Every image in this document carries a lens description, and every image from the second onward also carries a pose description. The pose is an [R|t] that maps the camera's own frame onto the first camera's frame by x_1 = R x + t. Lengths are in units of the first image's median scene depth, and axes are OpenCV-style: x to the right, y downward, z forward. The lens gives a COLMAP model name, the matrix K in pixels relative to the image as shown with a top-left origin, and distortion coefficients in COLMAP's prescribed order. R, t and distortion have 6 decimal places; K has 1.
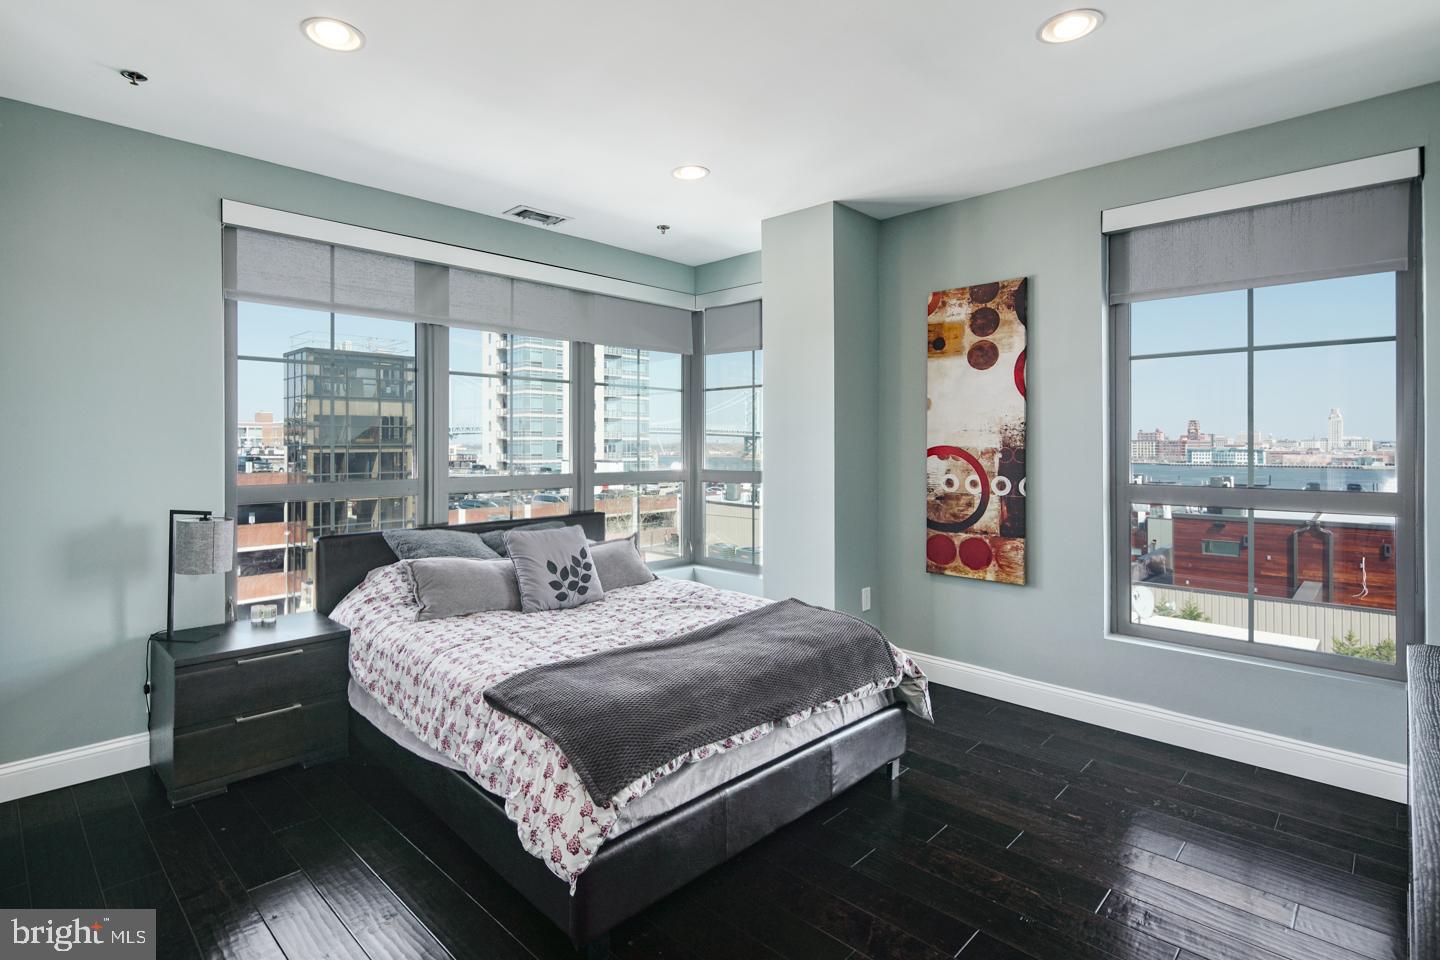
lens RADIAL K [[719.3, 0, 676.4], [0, 719.3, 441.8], [0, 0, 1]] dist [0.000915, 0.000017]
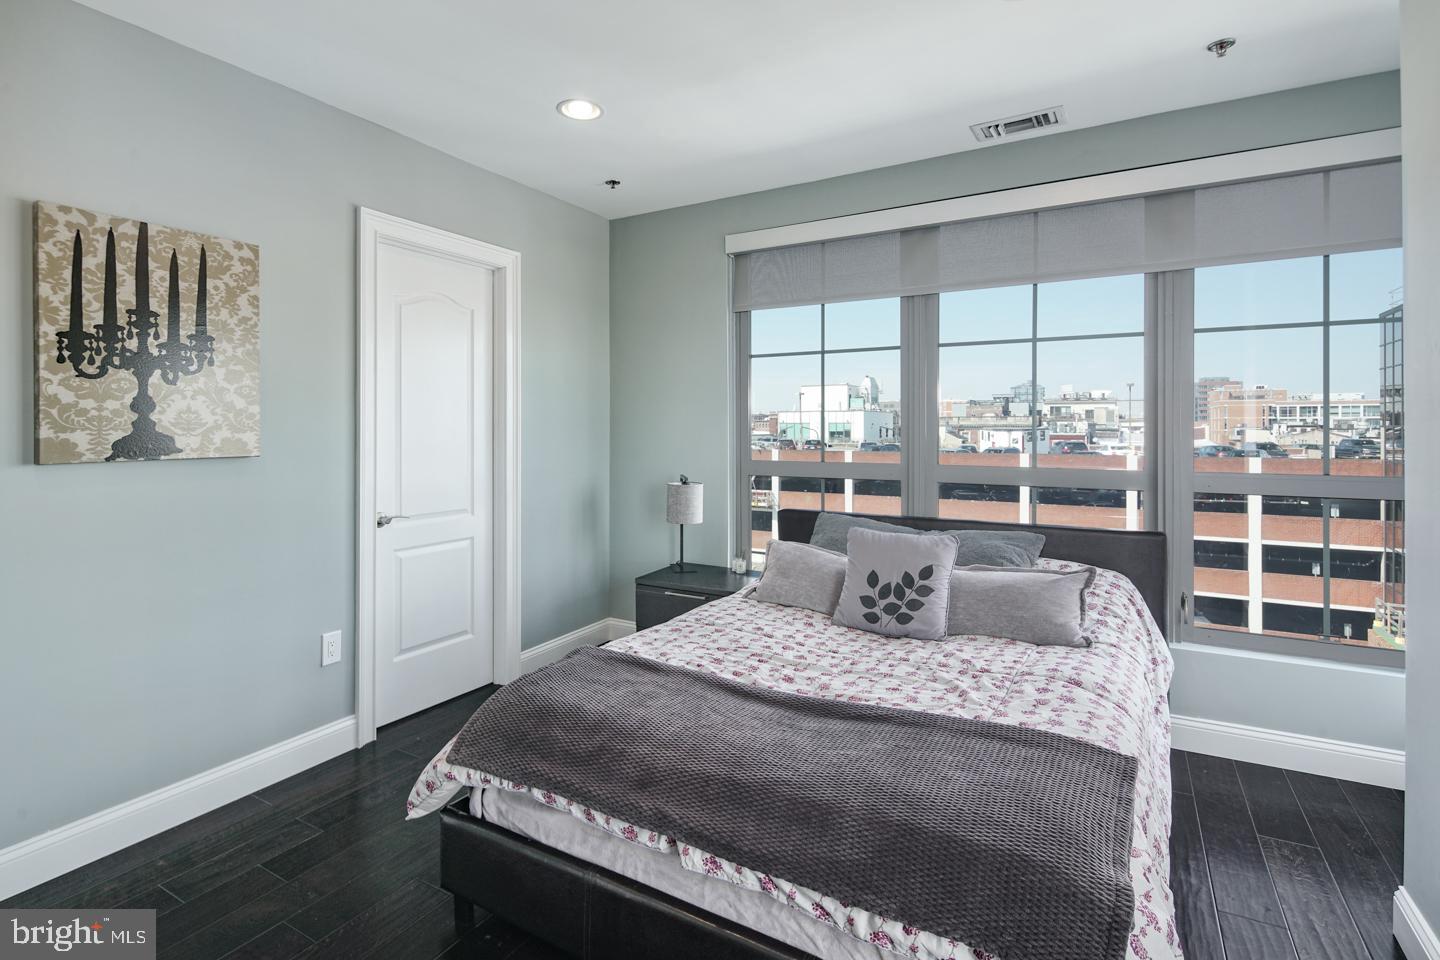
lens RADIAL K [[708.4, 0, 688.9], [0, 708.4, 427.0], [0, 0, 1]] dist [-0.000128, 0.000008]
pose [[0.255101, 0.001491, -0.966913, 0.534940], [0.004268, 0.999987, 0.002668, -0.000823], [0.966905, -0.004807, 0.255092, 0.581169]]
